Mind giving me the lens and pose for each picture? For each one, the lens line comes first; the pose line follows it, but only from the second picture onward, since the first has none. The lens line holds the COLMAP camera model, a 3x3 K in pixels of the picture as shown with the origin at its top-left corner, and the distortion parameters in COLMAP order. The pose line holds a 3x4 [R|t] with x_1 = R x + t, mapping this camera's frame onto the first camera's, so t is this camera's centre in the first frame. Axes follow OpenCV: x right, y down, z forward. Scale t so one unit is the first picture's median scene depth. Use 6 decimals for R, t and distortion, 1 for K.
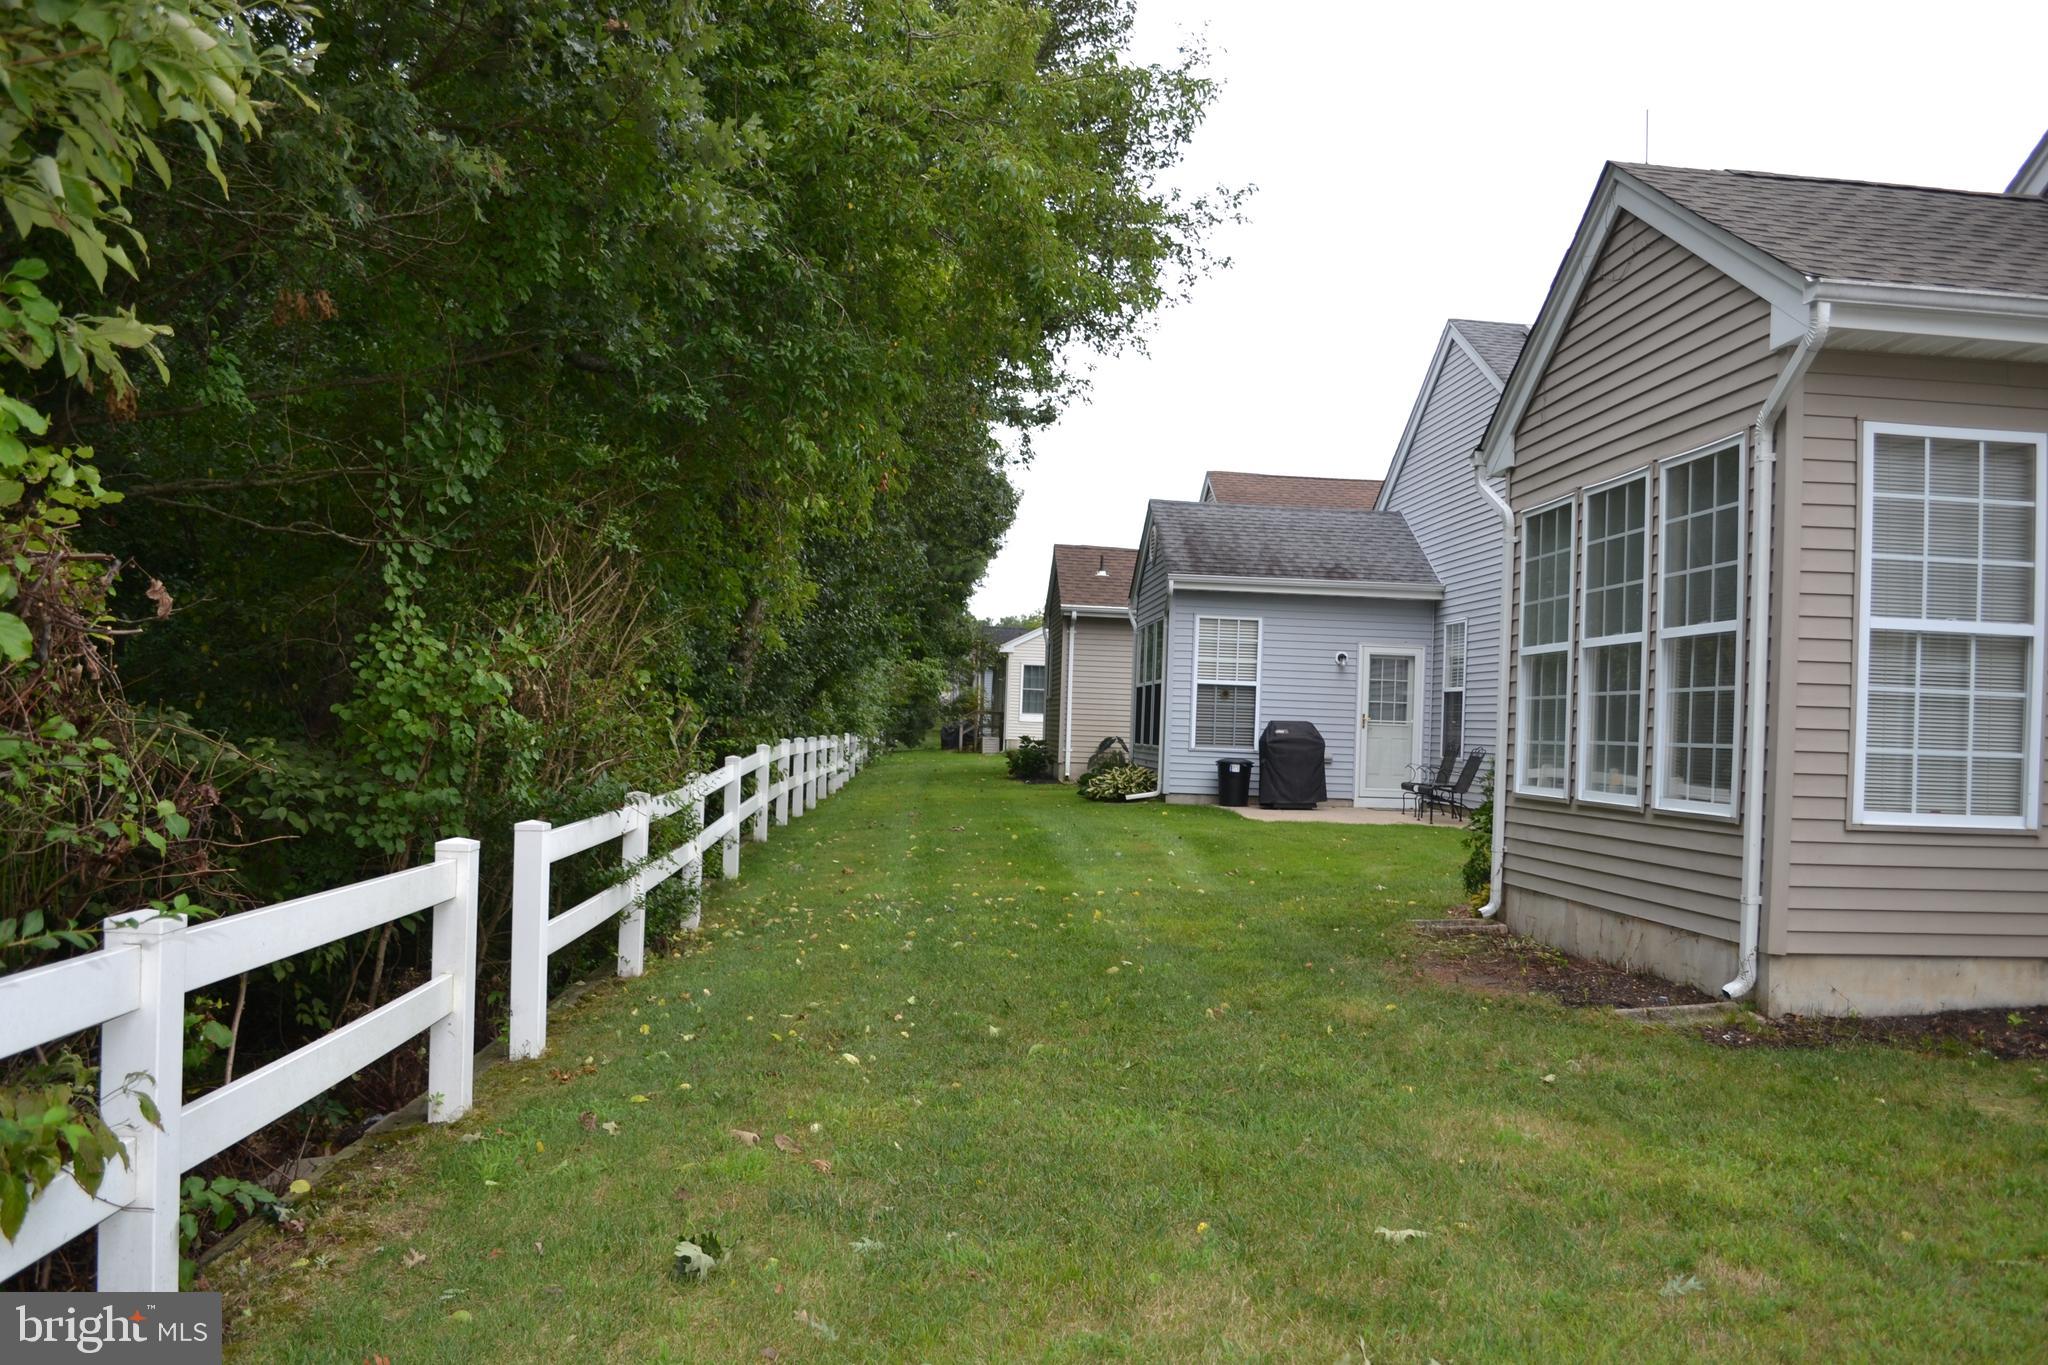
lens RADIAL K [[1667.1, 0, 1028.8], [0, 1667.1, 697.6], [0, 0, 1]] dist [-0.081890, 0.013010]
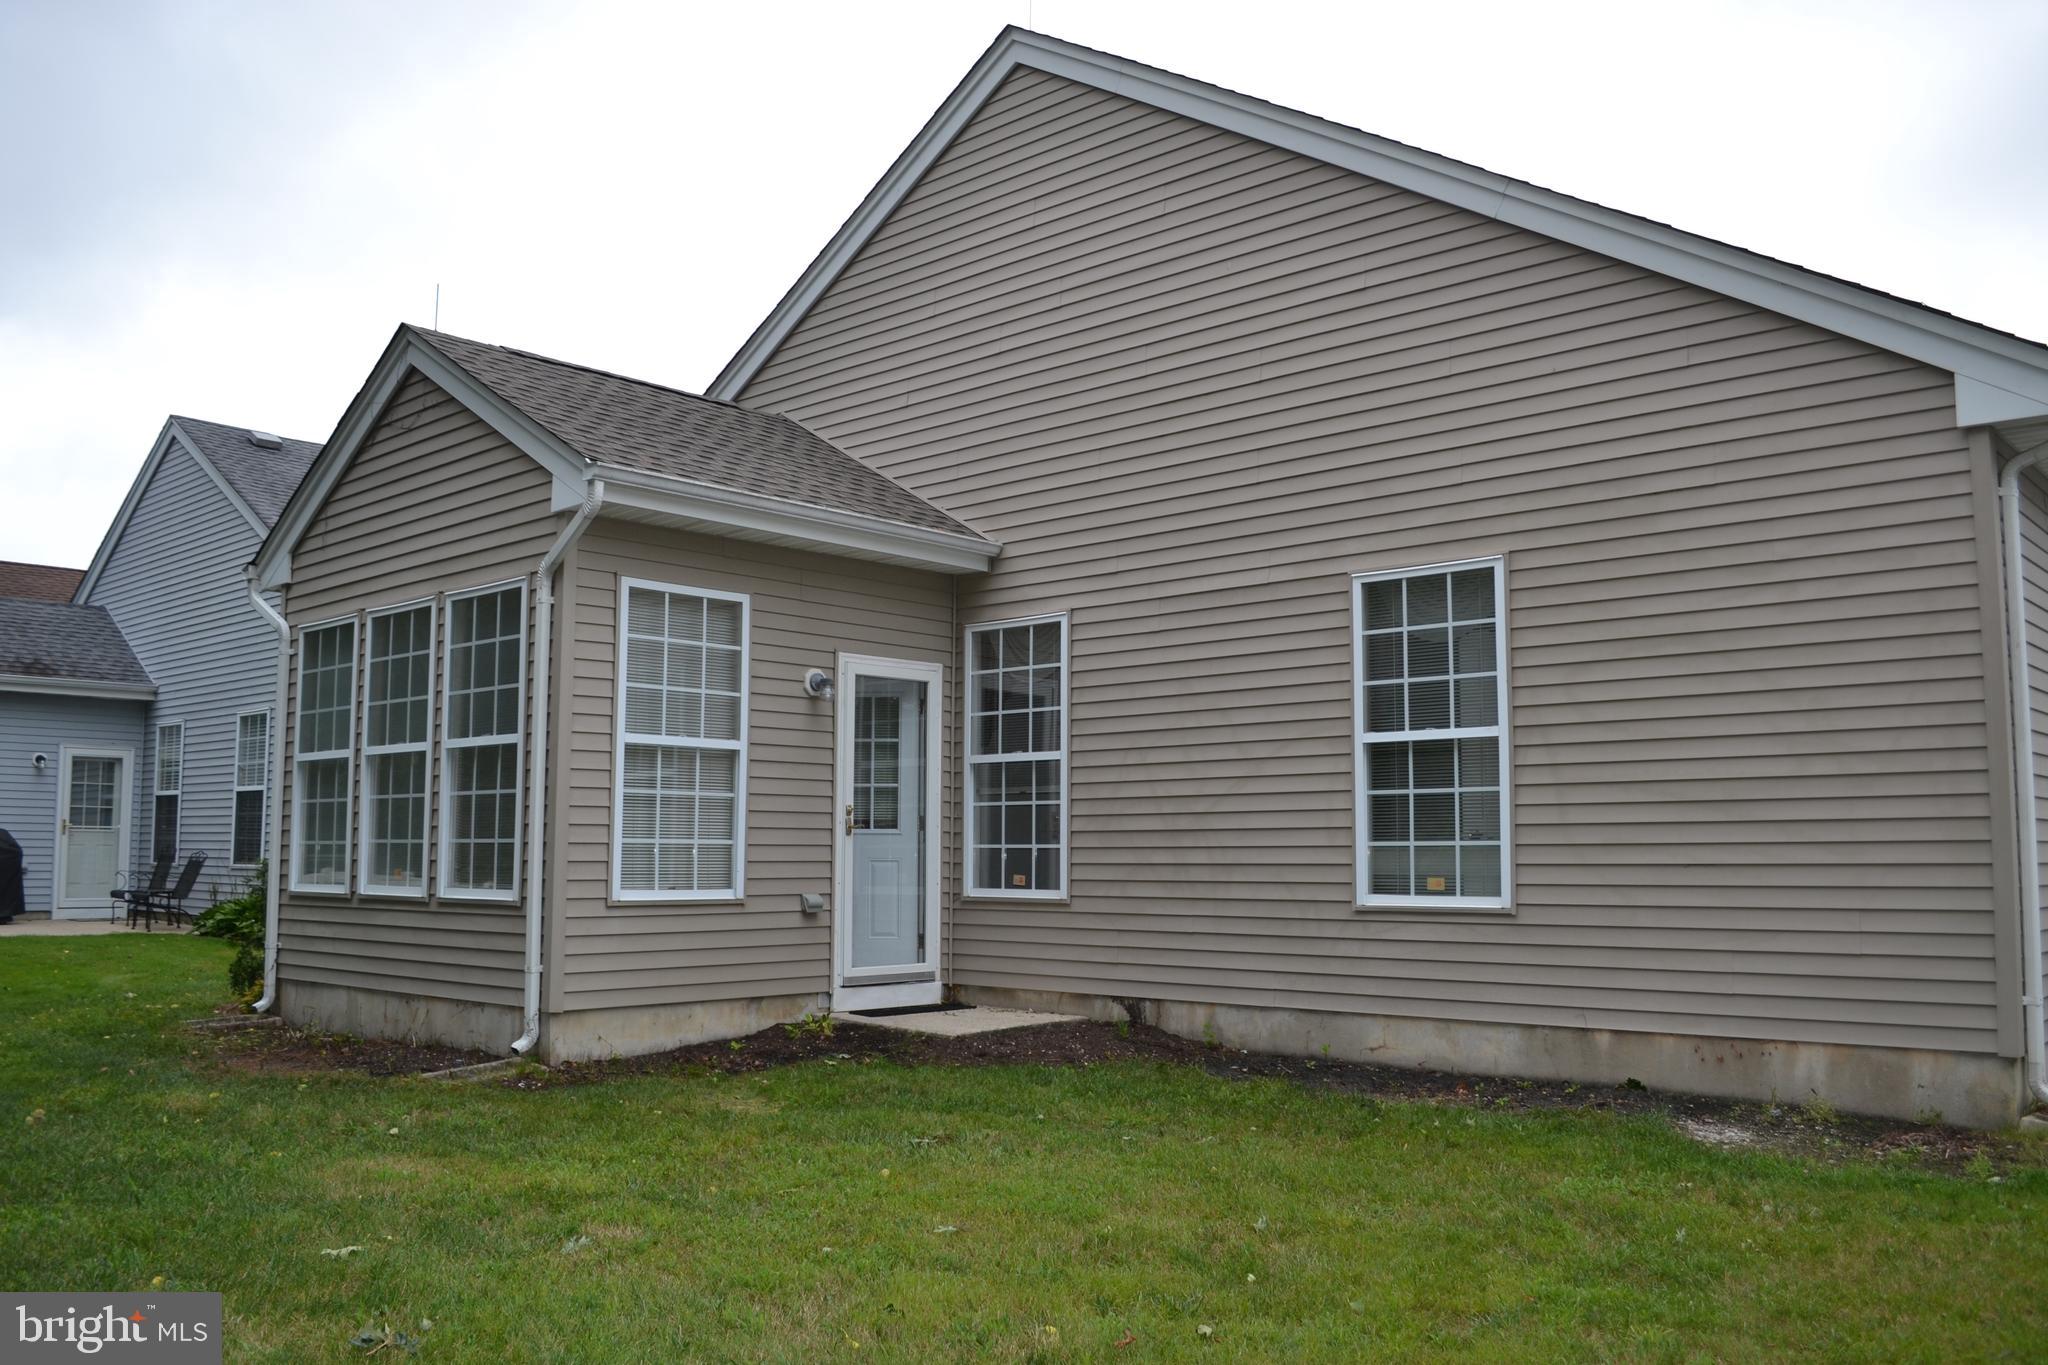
lens RADIAL K [[1667.1, 0, 1028.8], [0, 1667.1, 697.6], [0, 0, 1]] dist [-0.081890, 0.013010]
pose [[0.716951, 0.031290, 0.696421, -0.135030], [0.011763, 0.998307, -0.056963, -0.000887], [-0.697025, 0.049032, 0.715369, -0.112653]]
